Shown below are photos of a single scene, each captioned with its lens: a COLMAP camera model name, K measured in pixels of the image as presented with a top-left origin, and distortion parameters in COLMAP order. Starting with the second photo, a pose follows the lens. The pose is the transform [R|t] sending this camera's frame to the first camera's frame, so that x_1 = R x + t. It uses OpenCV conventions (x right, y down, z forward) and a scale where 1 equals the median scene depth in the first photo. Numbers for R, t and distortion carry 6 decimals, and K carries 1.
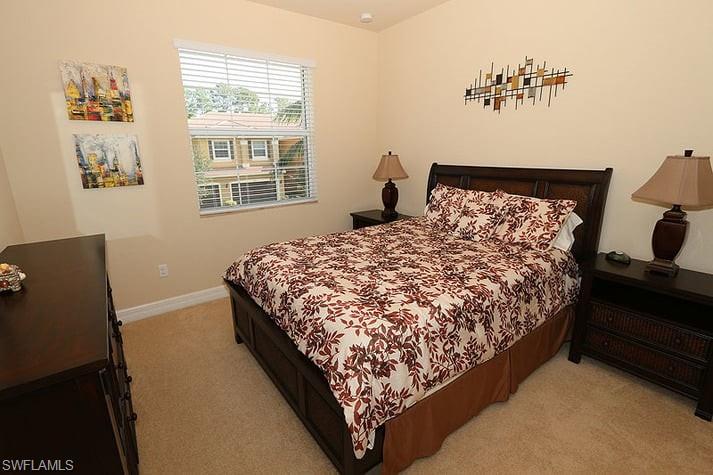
lens RADIAL K [[323.0, 0, 356.5], [0, 323.0, 237.5], [0, 0, 1]] dist [-0.014198, 0.000100]
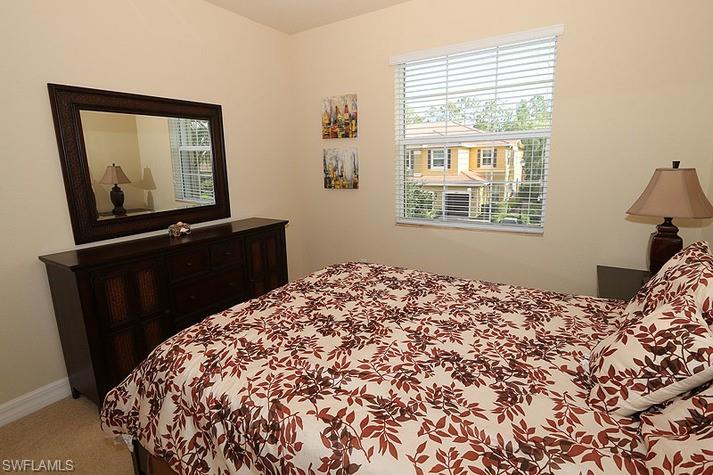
lens RADIAL K [[350.6, 0, 356.5], [0, 350.6, 237.5], [0, 0, 1]] dist [-0.016574, 0.001303]
pose [[0.362221, 0.199163, -0.910566, 0.624339], [-0.226860, 0.966366, 0.121123, -0.164309], [0.904063, 0.162698, 0.395220, 0.573560]]
